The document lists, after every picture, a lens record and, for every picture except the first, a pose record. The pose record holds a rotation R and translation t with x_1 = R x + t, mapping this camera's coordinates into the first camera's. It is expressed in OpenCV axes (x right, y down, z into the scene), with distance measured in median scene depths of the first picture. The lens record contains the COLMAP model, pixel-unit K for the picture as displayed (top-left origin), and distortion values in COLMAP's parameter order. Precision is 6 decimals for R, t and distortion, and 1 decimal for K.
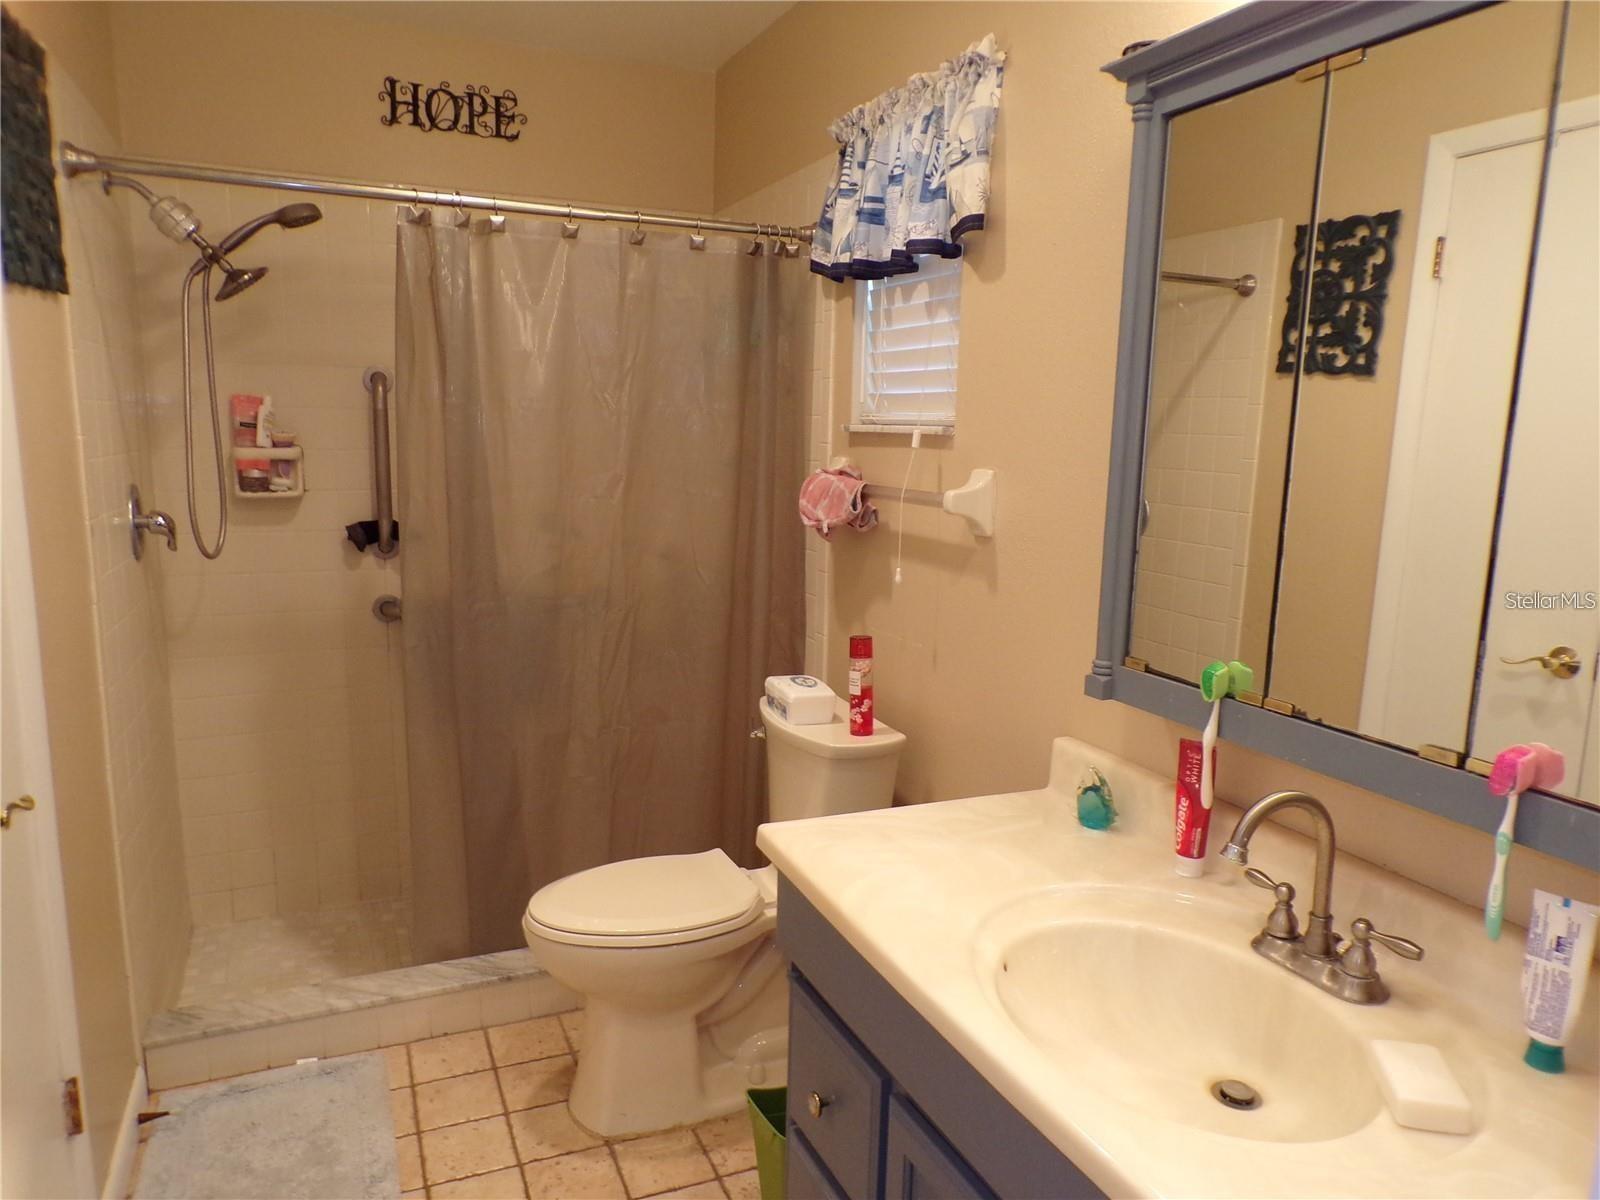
lens RADIAL K [[1089.1, 0, 799.9], [0, 1089.1, 598.5], [0, 0, 1]] dist [-0.015768, 0.020381]
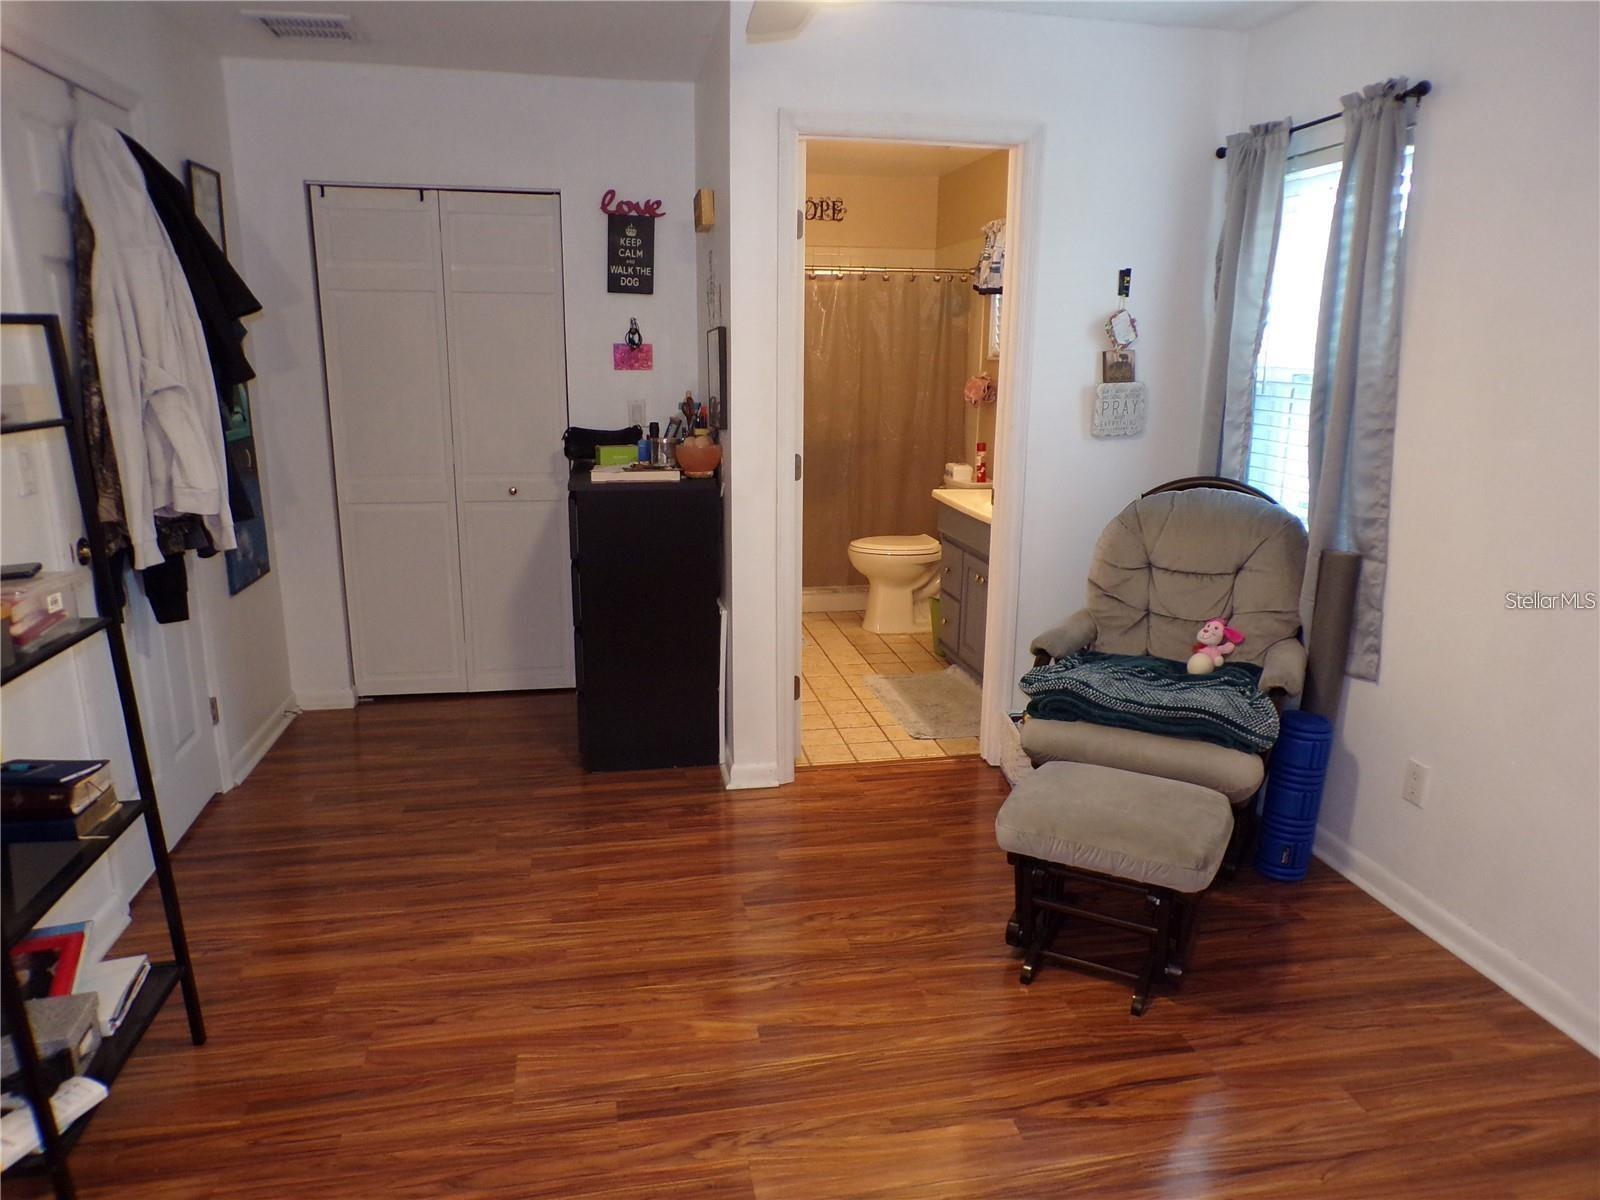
lens RADIAL K [[1089.1, 0, 805.1], [0, 1089.1, 606.5], [0, 0, 1]] dist [-0.015768, 0.020381]
pose [[0.975192, 0.037698, -0.218129, 0.199378], [-0.022499, 0.997169, 0.071749, 0.218525], [0.220217, -0.065062, 0.973279, -1.414630]]
